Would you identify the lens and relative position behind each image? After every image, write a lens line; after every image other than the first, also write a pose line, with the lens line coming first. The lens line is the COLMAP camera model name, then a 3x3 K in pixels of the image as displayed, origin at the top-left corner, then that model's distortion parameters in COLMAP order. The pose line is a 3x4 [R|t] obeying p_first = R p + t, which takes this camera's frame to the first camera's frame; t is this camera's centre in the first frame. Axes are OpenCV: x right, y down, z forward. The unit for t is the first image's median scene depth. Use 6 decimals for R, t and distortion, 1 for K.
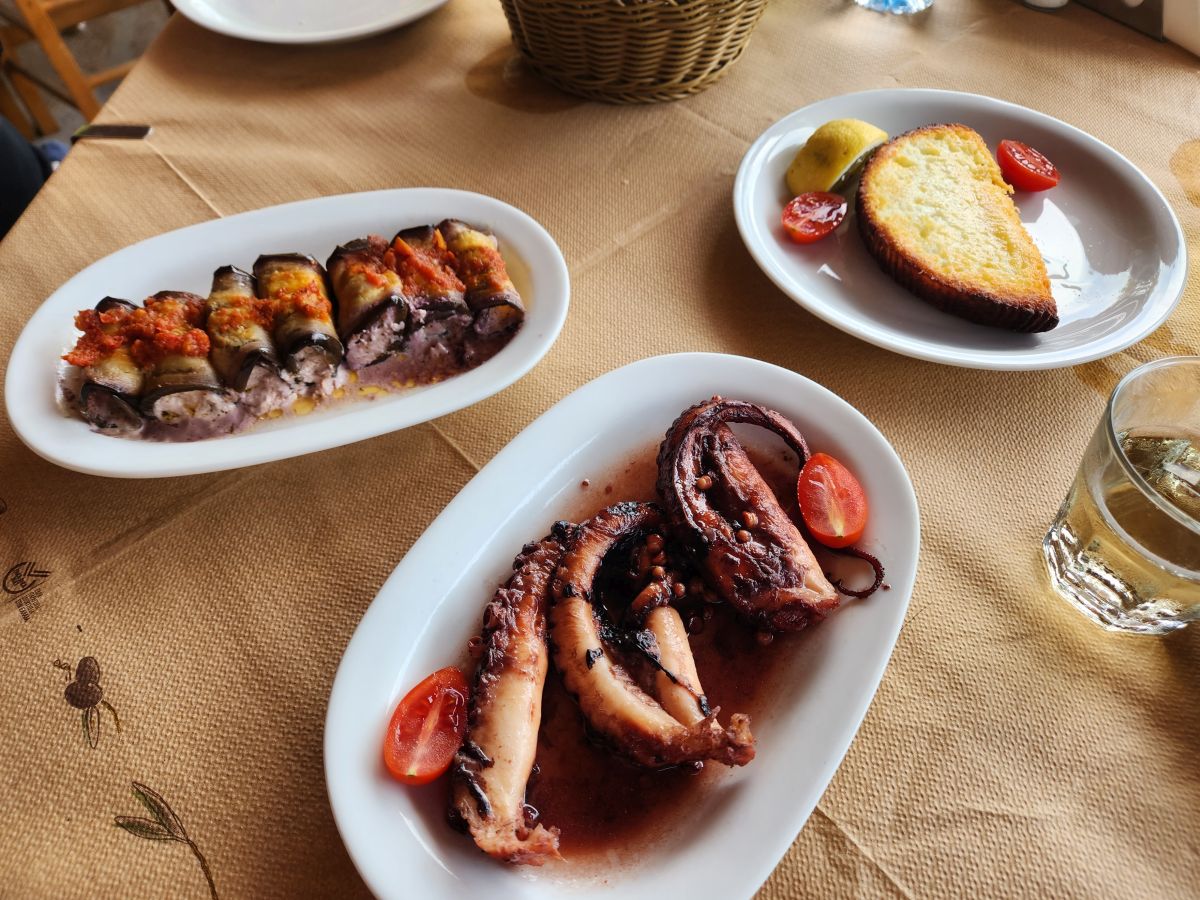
lens RADIAL K [[779.1, 0, 597.0], [0, 779.1, 466.6], [0, 0, 1]] dist [0.052375, -0.041018]
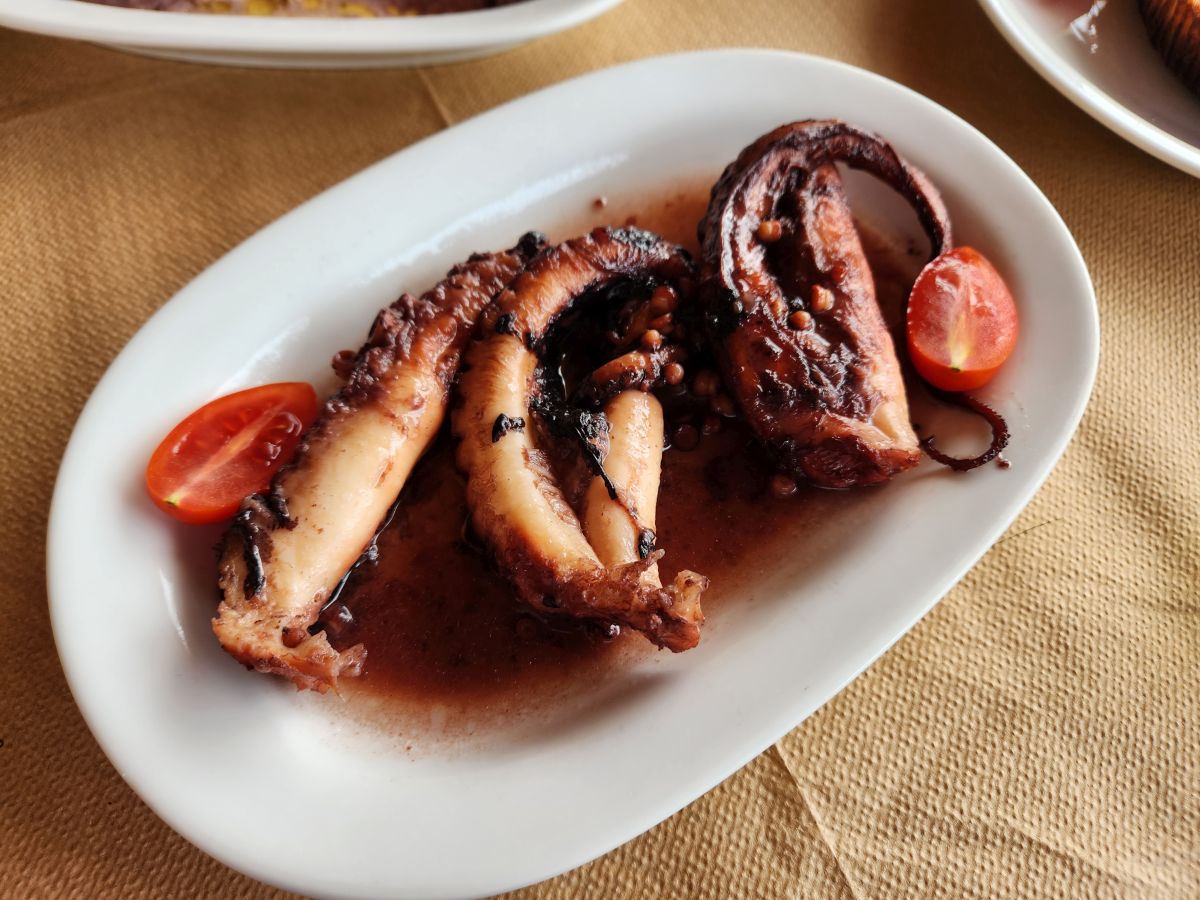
lens RADIAL K [[809.4, 0, 604.0], [0, 809.4, 447.2], [0, 0, 1]] dist [0.033810, -0.044381]
pose [[0.953187, 0.288116, -0.091776, 0.112447], [-0.272736, 0.950244, 0.150501, 0.114812], [0.130571, -0.118425, 0.984341, 0.299911]]
